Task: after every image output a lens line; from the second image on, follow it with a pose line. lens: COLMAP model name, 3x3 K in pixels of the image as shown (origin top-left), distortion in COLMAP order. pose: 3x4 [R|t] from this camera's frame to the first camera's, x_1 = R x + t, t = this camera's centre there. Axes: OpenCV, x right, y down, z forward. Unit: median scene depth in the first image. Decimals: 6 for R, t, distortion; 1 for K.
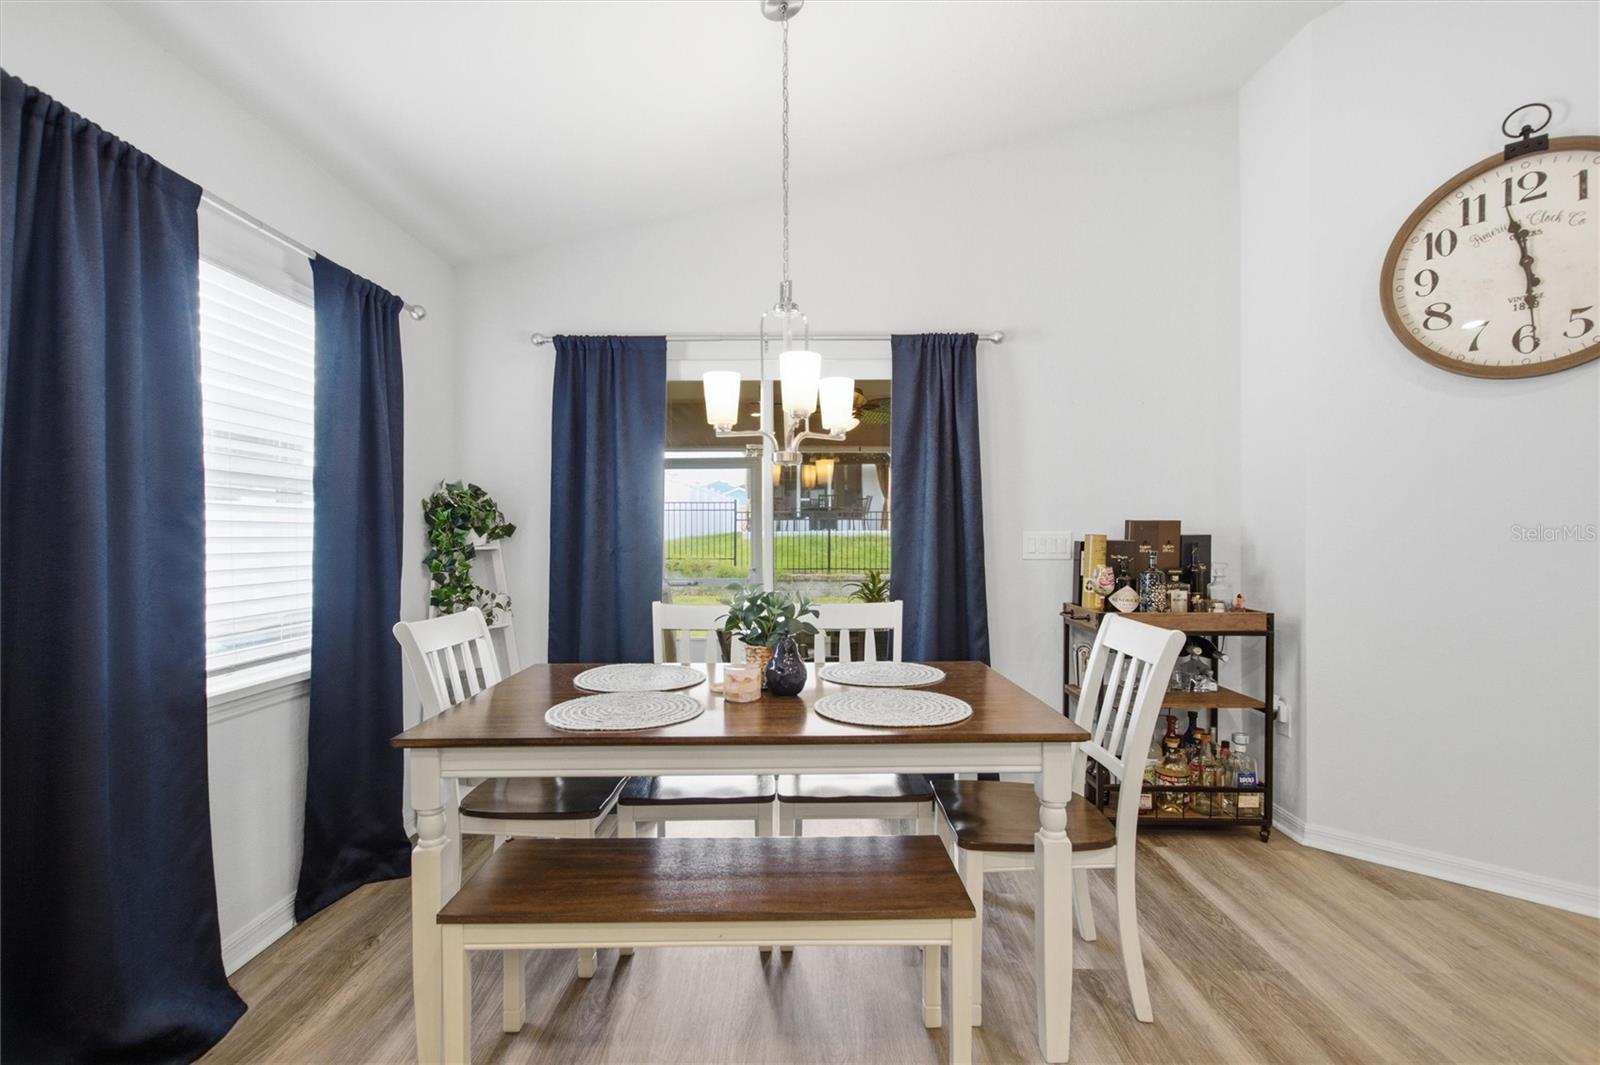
lens RADIAL K [[723.3, 0, 806.3], [0, 723.3, 537.0], [0, 0, 1]] dist [0.010255, -0.002016]
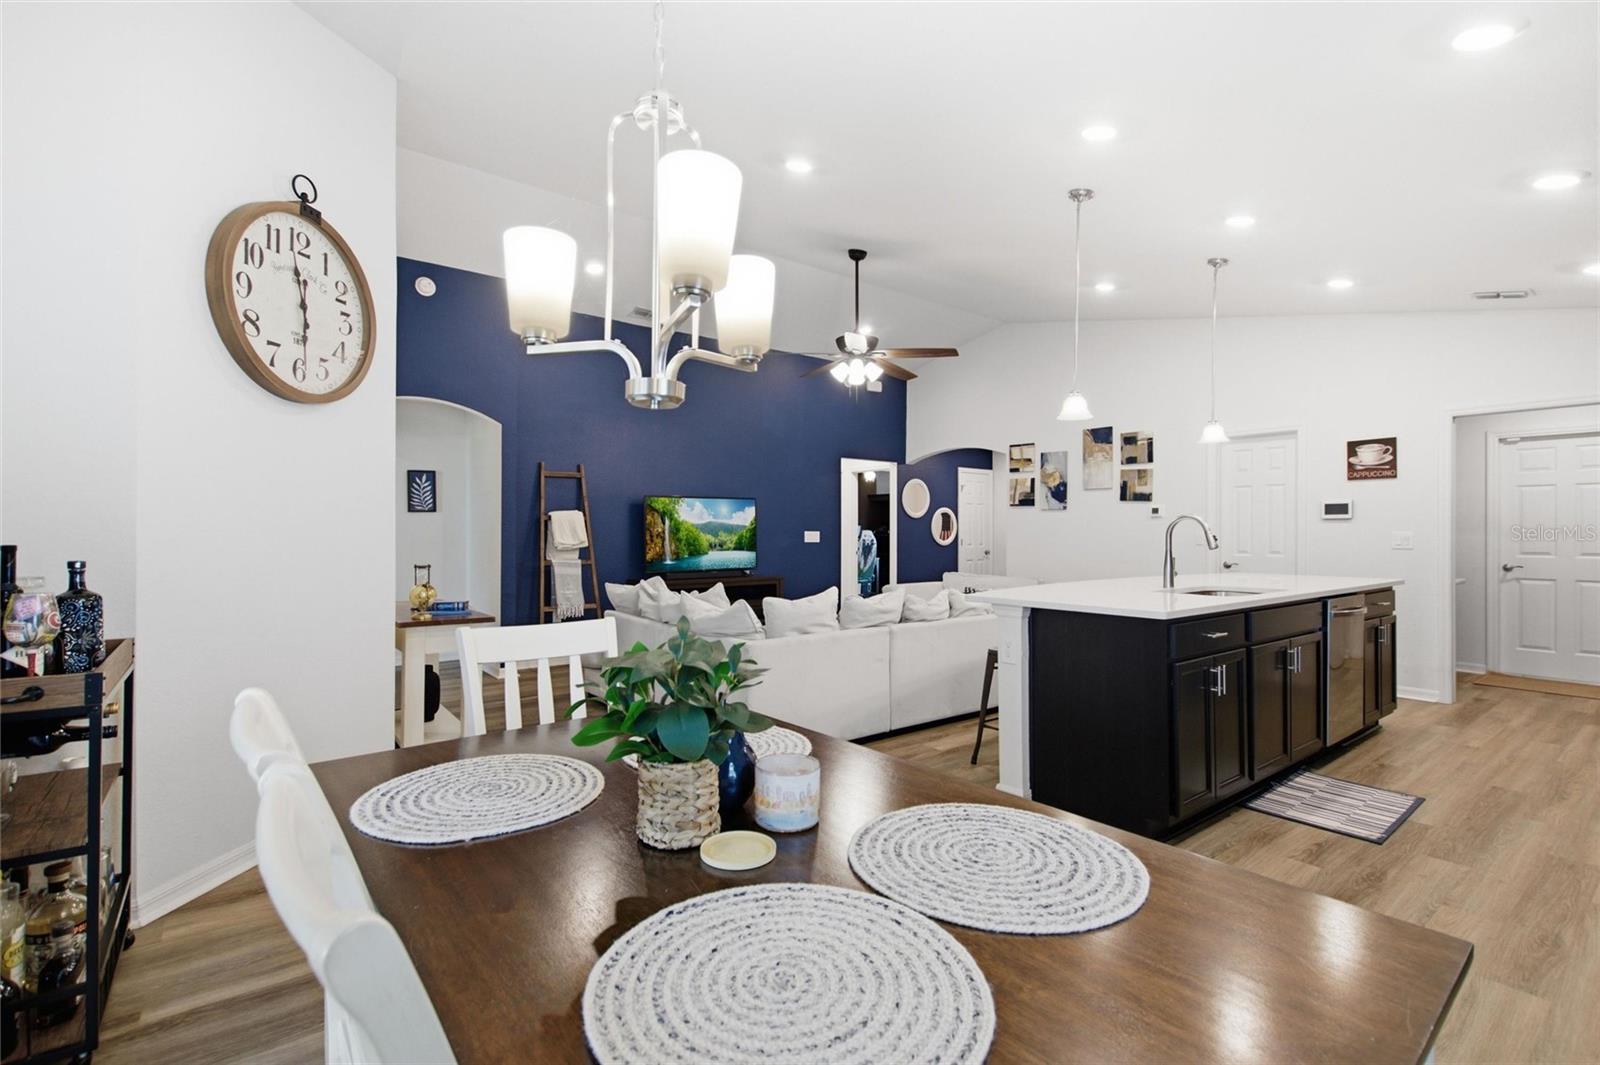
lens RADIAL K [[723.3, 0, 789.0], [0, 723.3, 531.2], [0, 0, 1]] dist [0.010255, -0.002016]
pose [[-0.617872, 0.002244, 0.786275, -0.418818], [0.003885, 0.999992, 0.000198, -0.004385], [-0.786269, 0.003177, -0.617876, 1.045645]]
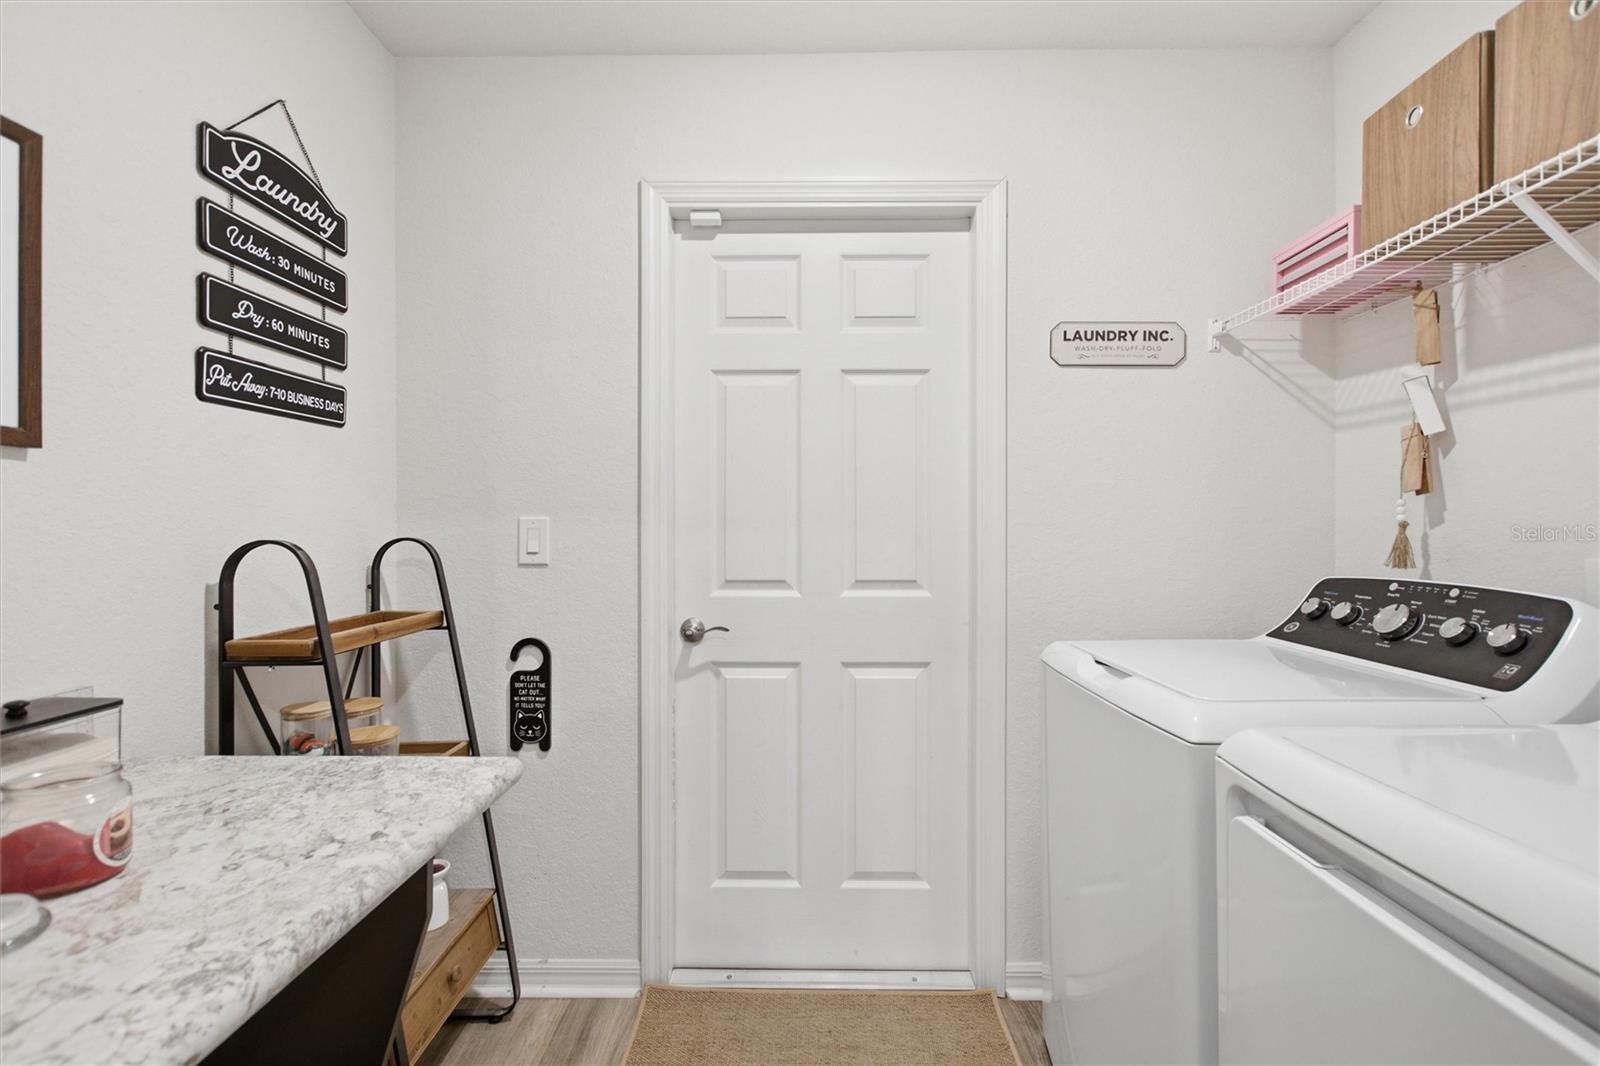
lens RADIAL K [[723.3, 0, 789.5], [0, 723.3, 532.5], [0, 0, 1]] dist [0.010255, -0.002016]
pose [[-0.999995, 0.002957, 0.000882, -0.117987], [0.002952, 0.999980, -0.005522, 0.028171], [-0.000898, -0.005520, -0.999984, -1.358858]]
